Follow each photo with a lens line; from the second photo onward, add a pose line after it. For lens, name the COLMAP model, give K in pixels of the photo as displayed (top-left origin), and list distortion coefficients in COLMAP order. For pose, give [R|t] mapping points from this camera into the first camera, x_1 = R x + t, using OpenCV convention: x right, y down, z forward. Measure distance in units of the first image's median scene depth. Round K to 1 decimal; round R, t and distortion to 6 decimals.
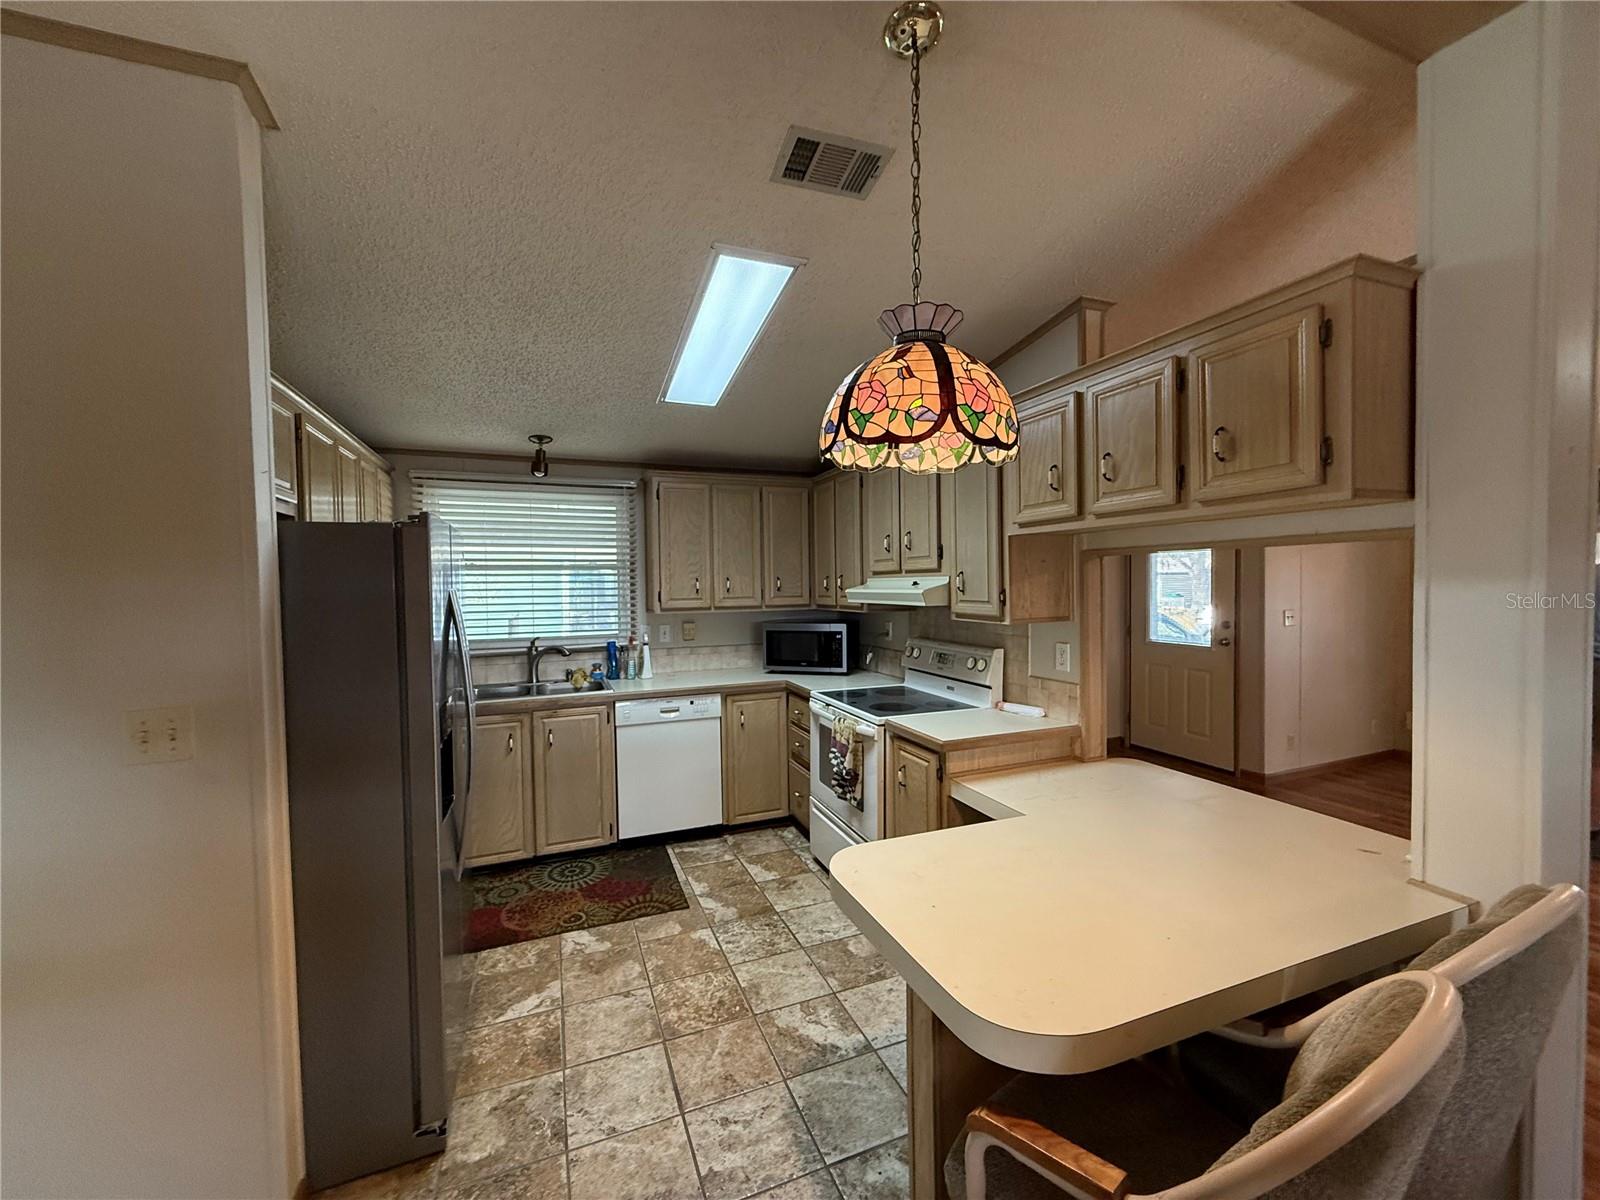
lens RADIAL K [[634.3, 0, 796.5], [0, 634.3, 601.4], [0, 0, 1]] dist [0.000045, -0.000236]
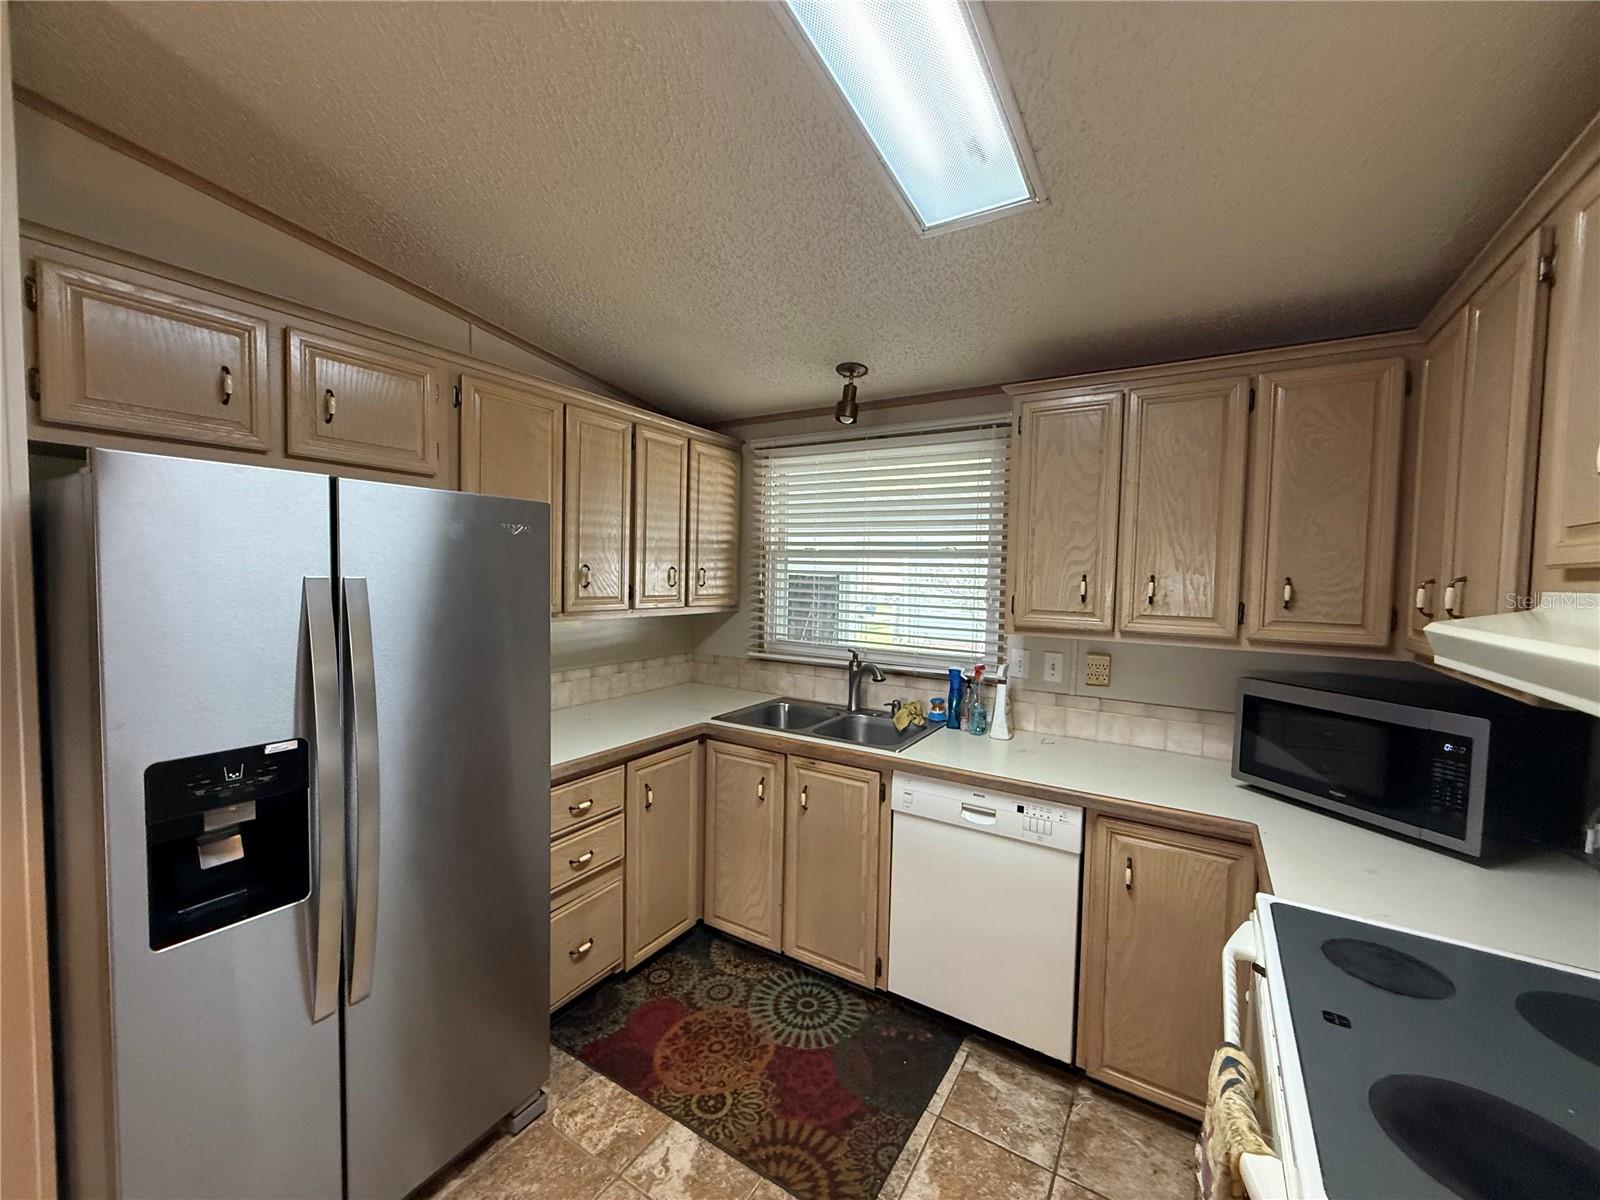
lens RADIAL K [[634.3, 0, 796.5], [0, 634.3, 601.4], [0, 0, 1]] dist [0.000045, -0.000236]
pose [[0.589093, 0.062524, -0.805643, 0.140550], [-0.052936, 0.997846, 0.038733, -0.023764], [0.806329, 0.019830, 0.591134, 0.535027]]
